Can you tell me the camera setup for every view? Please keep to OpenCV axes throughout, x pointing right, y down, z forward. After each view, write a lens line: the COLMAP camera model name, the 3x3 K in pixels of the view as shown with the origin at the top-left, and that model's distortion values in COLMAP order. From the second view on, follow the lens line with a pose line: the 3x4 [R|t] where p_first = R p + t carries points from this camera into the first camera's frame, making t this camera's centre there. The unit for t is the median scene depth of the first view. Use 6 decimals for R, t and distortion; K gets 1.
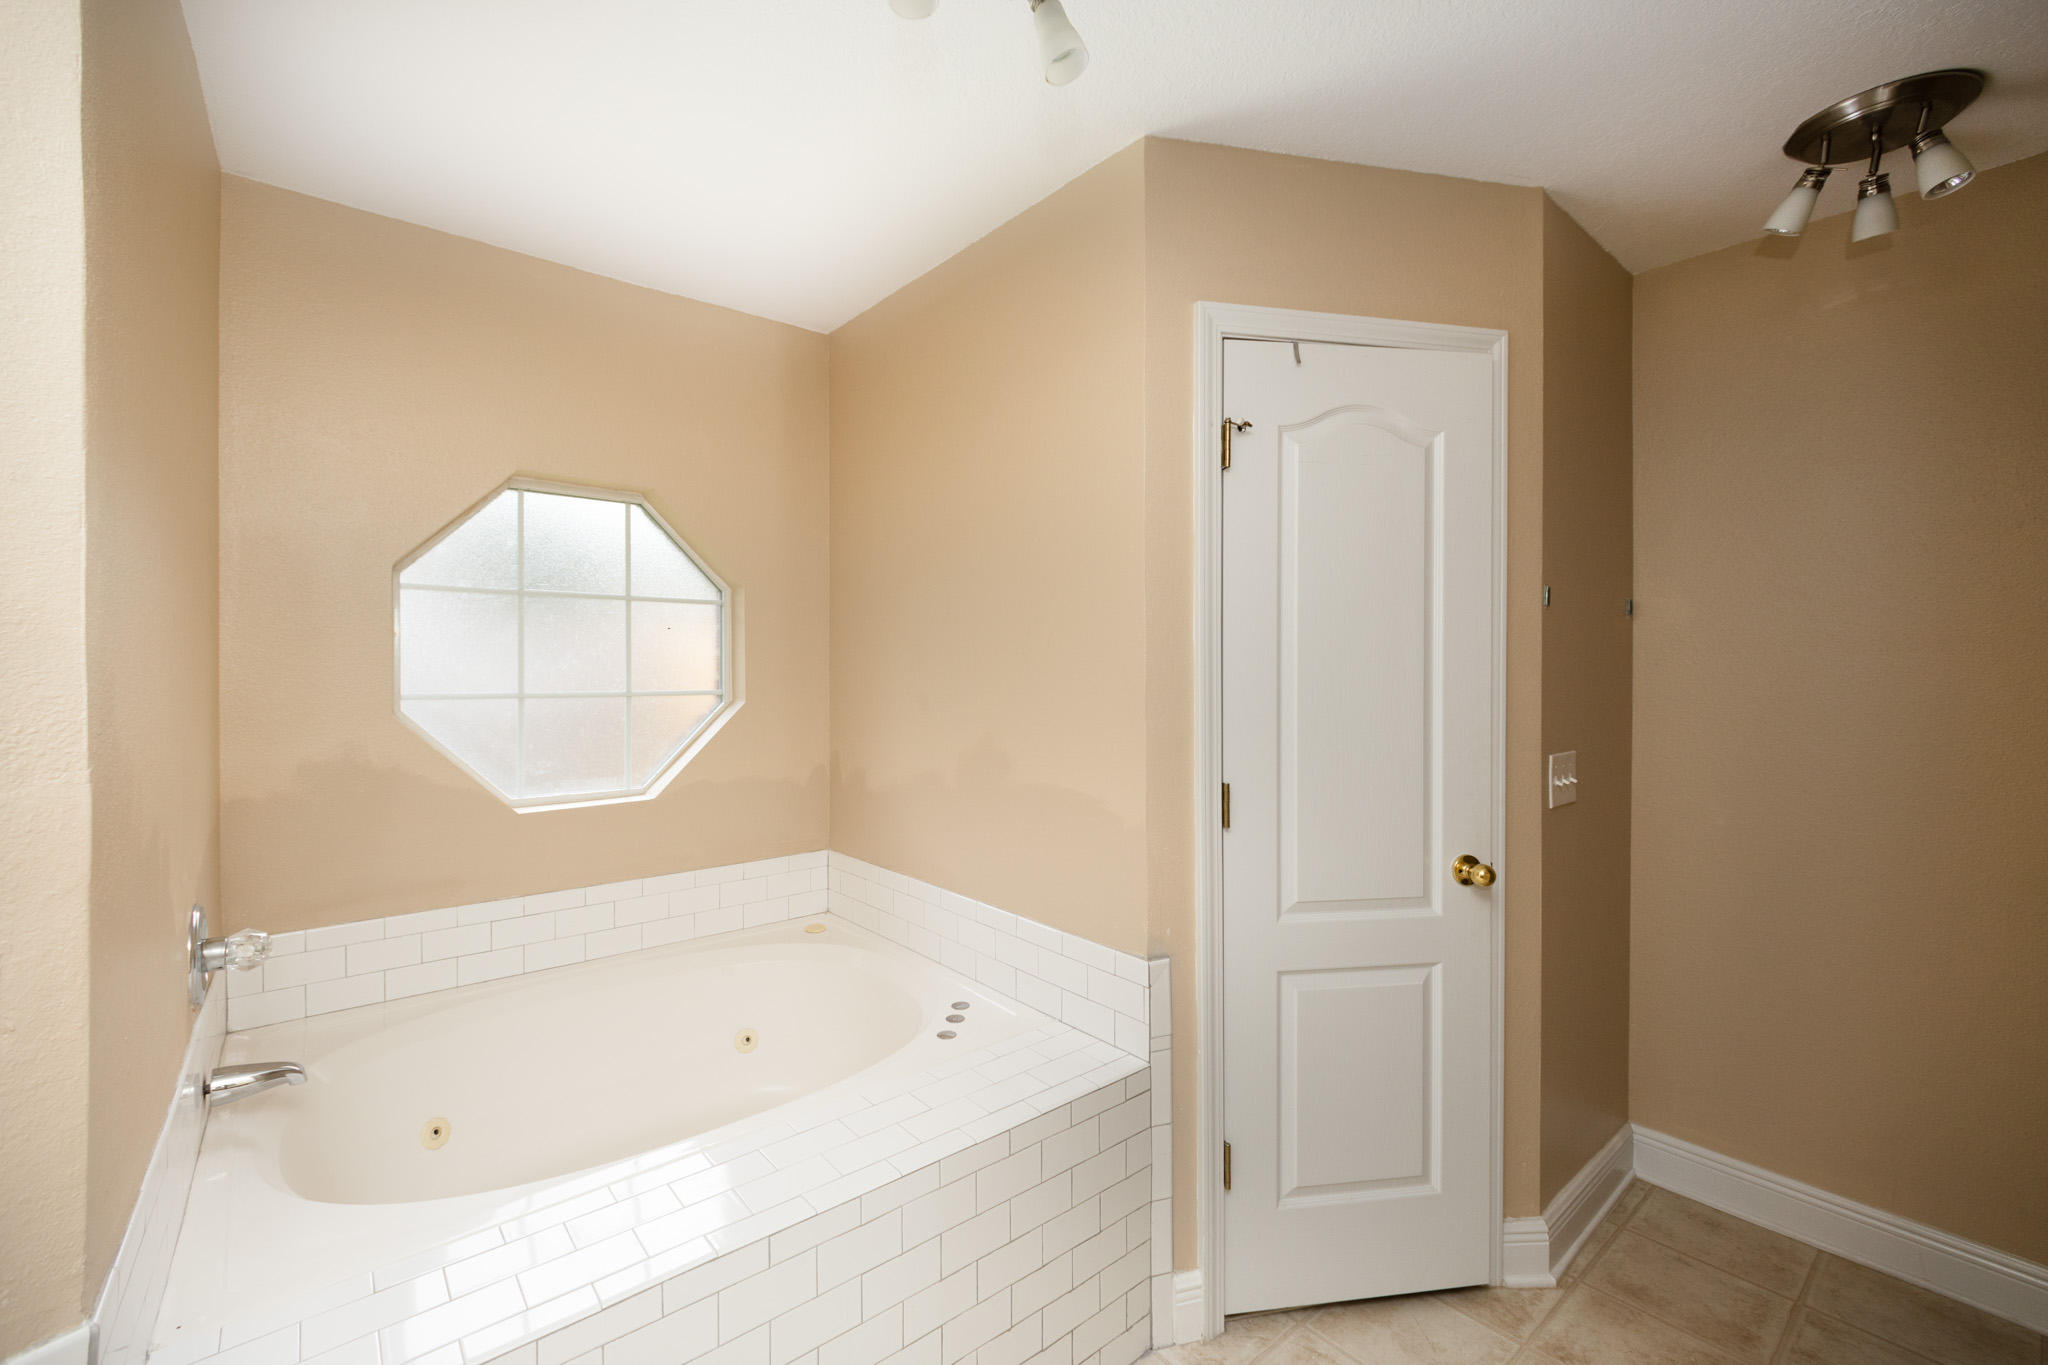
lens RADIAL K [[790.2, 0, 1014.4], [0, 790.2, 663.3], [0, 0, 1]] dist [0.000341, 0.000038]
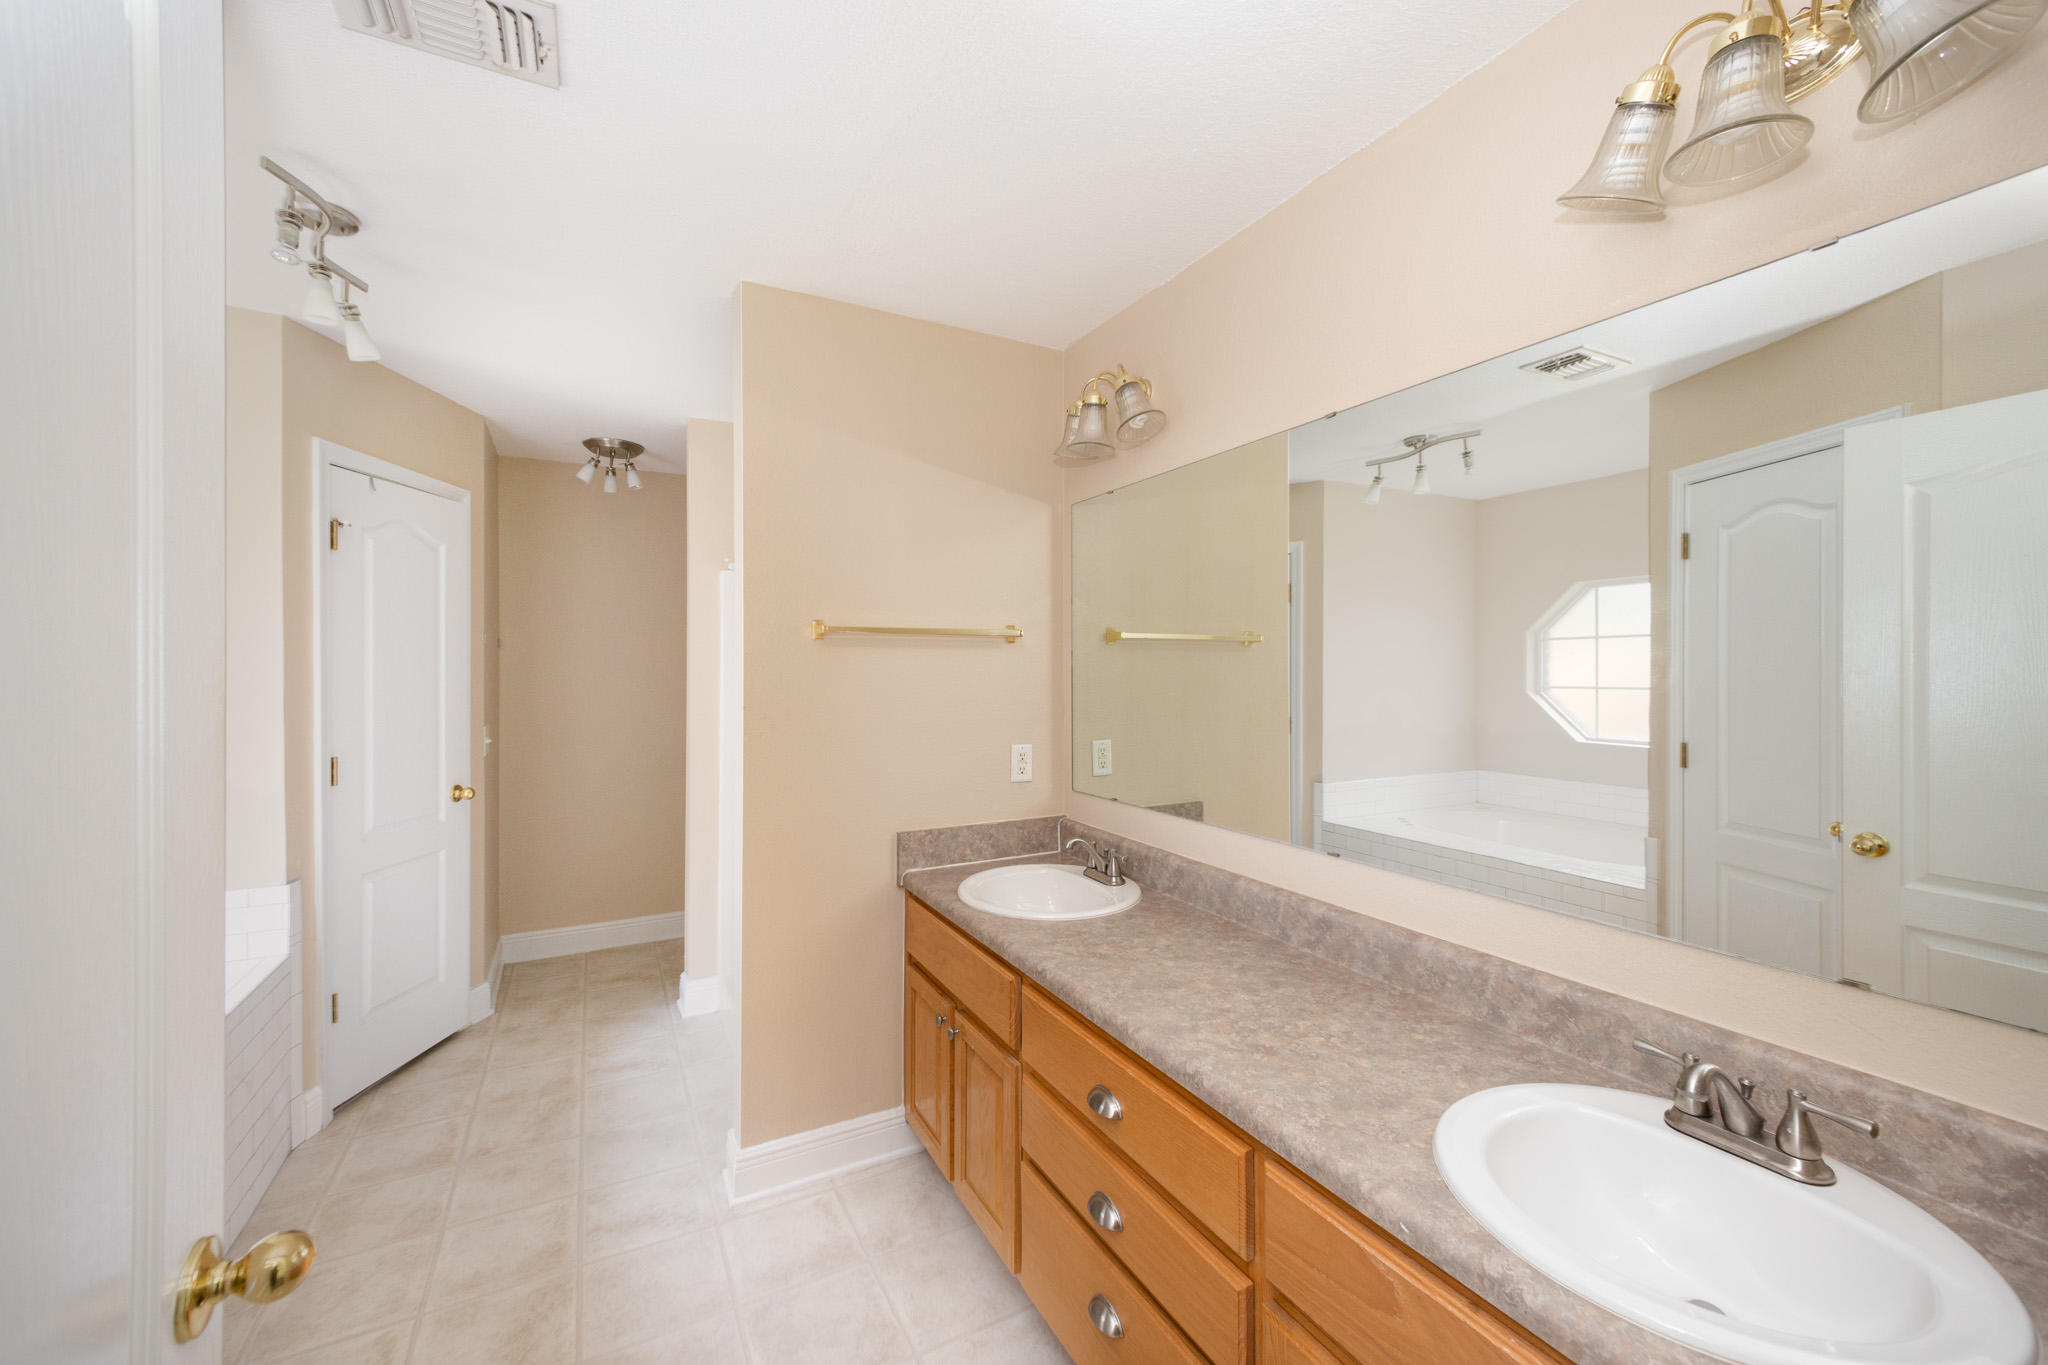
lens RADIAL K [[790.2, 0, 1014.4], [0, 790.2, 663.3], [0, 0, 1]] dist [0.000341, 0.000038]
pose [[0.149928, 0.004003, 0.988689, -1.041661], [0.009973, 0.999935, -0.005561, -0.007094], [-0.988647, 0.010694, 0.149879, -0.527351]]
